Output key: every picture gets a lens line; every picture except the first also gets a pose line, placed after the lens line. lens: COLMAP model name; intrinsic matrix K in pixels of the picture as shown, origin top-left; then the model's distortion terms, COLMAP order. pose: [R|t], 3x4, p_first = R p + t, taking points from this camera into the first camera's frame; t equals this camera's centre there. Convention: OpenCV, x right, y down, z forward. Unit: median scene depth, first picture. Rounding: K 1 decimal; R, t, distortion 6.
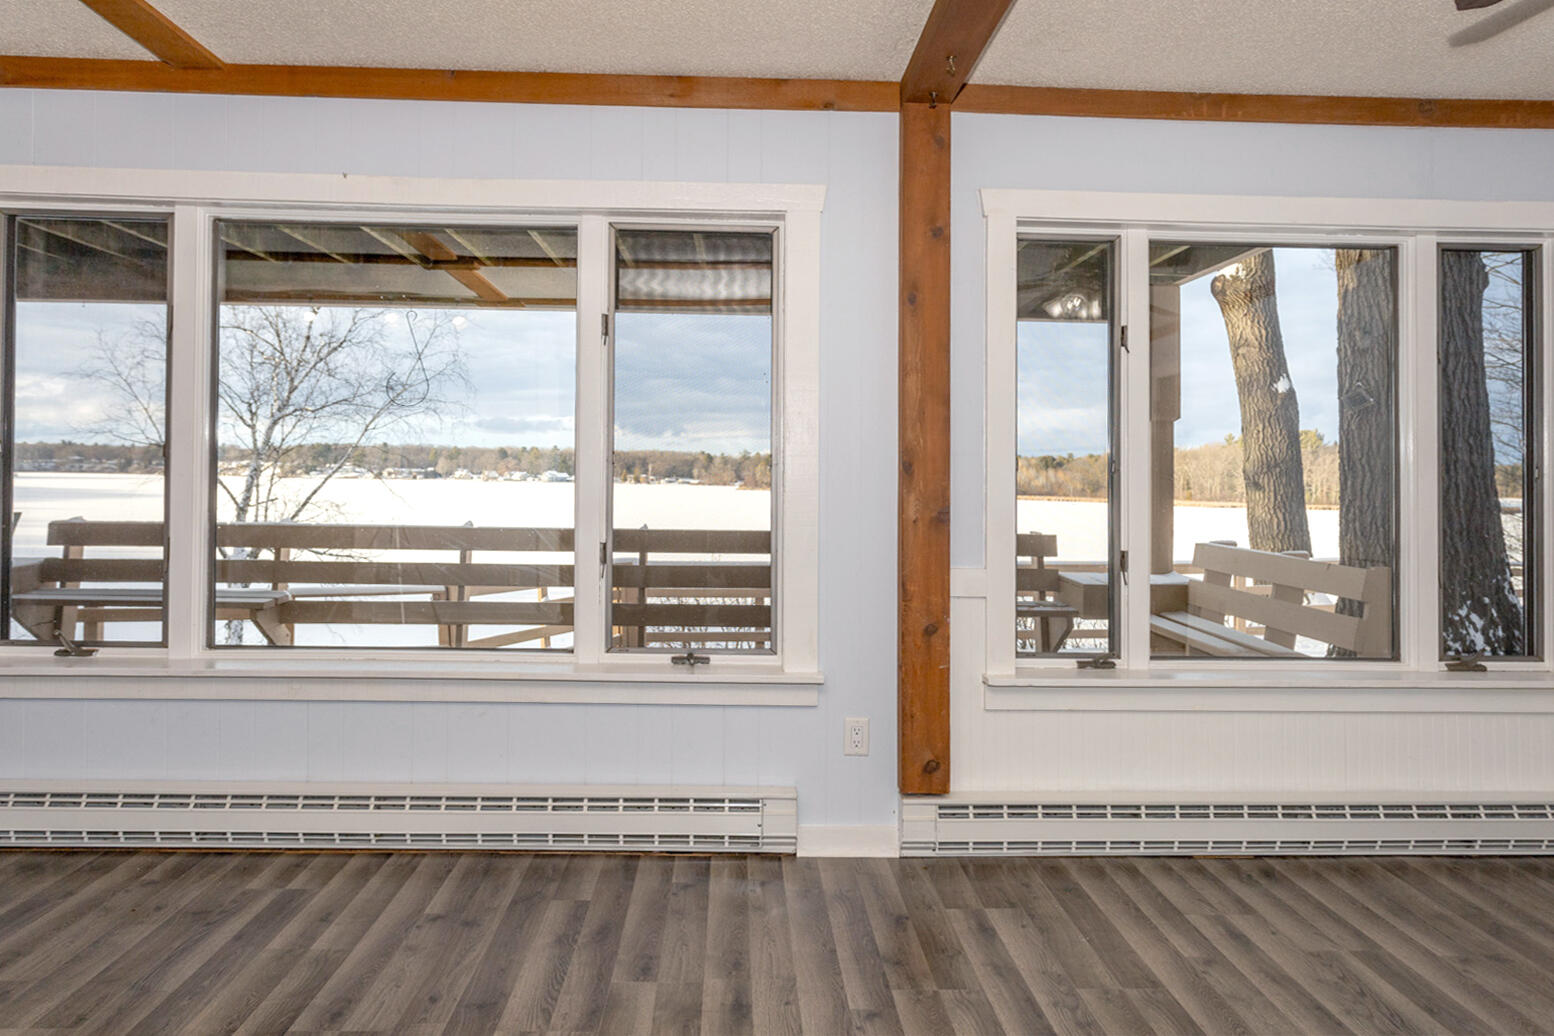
lens RADIAL K [[992.6, 0, 775.9], [0, 992.6, 462.7], [0, 0, 1]] dist [-0.002396, -0.001028]
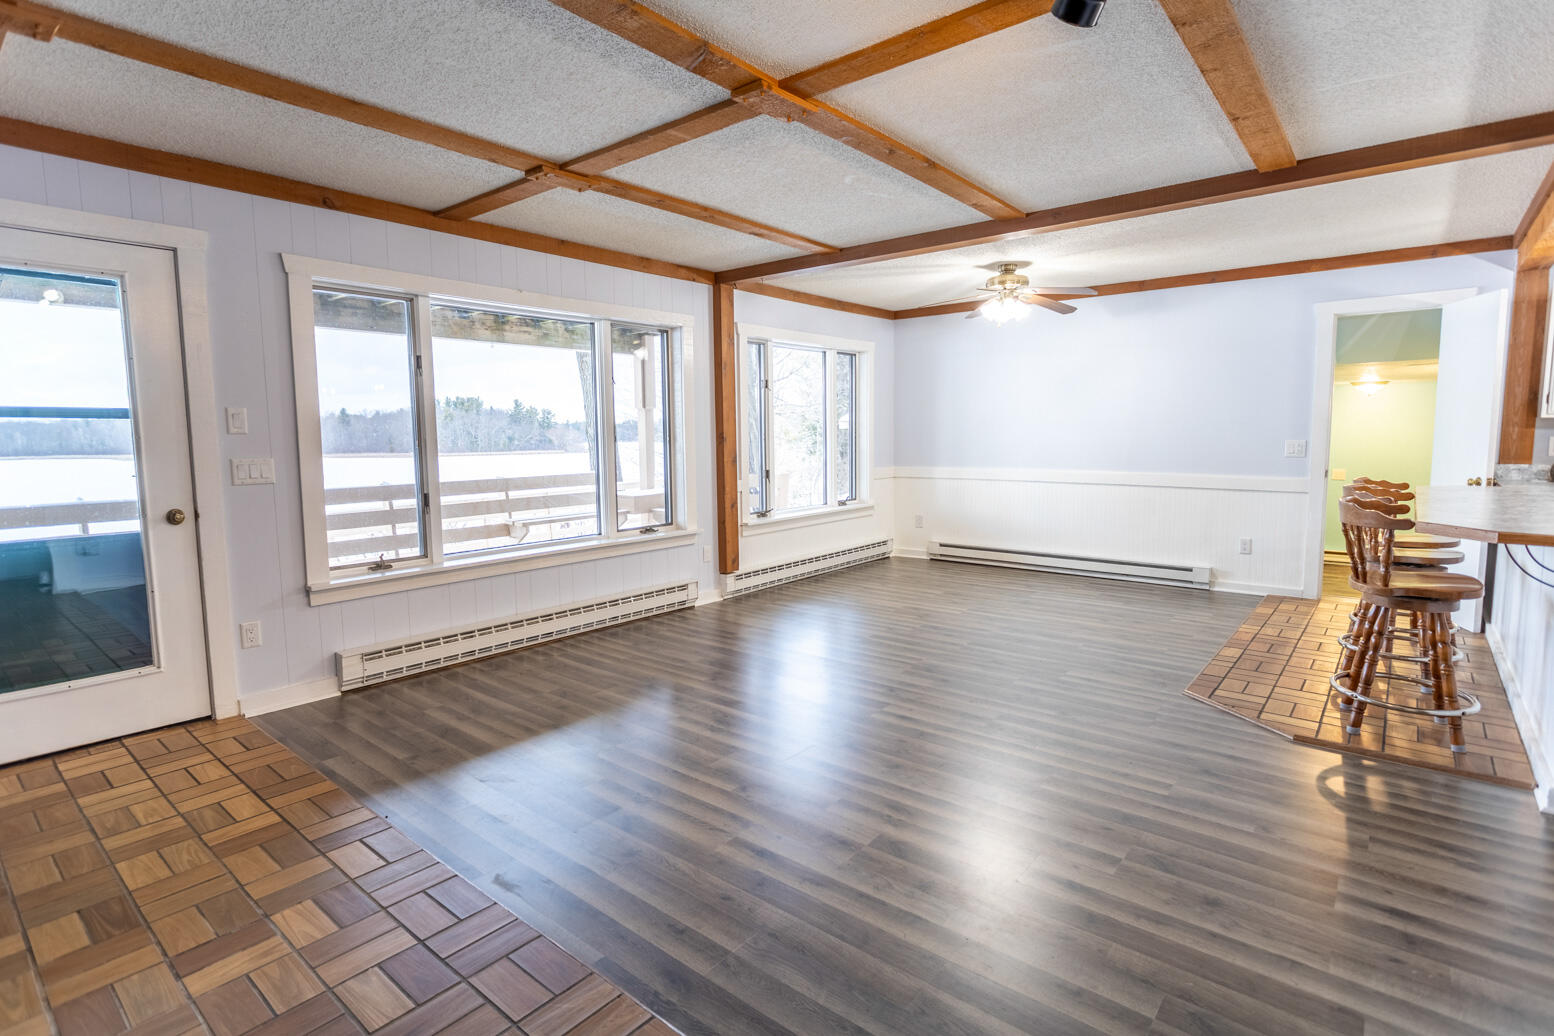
lens RADIAL K [[760.3, 0, 762.4], [0, 760.3, 505.2], [0, 0, 1]] dist [-0.000720, 0.000039]
pose [[0.665202, -0.094799, 0.740621, -1.181997], [0.014535, 0.993364, 0.114095, -0.044008], [-0.746522, -0.065131, 0.662166, -0.292520]]
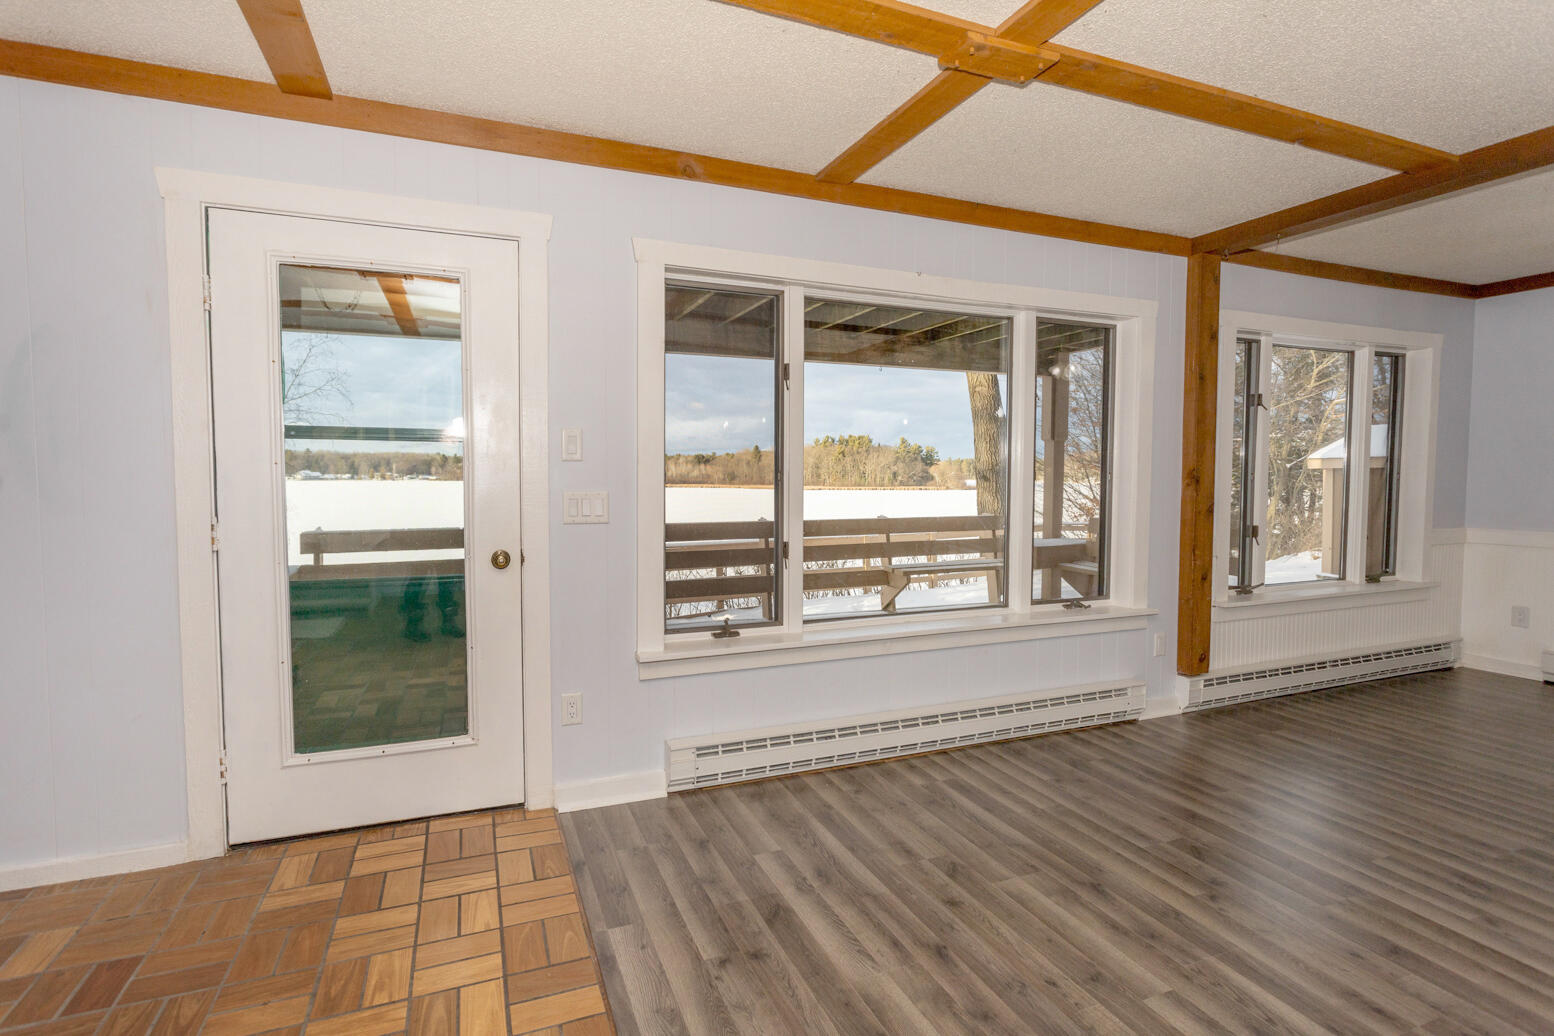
lens RADIAL K [[760.3, 0, 762.4], [0, 760.3, 505.2], [0, 0, 1]] dist [-0.000720, 0.000039]
pose [[0.938955, -0.027115, 0.342971, -0.974414], [0.006710, 0.998143, 0.060542, -0.033676], [-0.343975, -0.054545, 0.937393, 0.066110]]
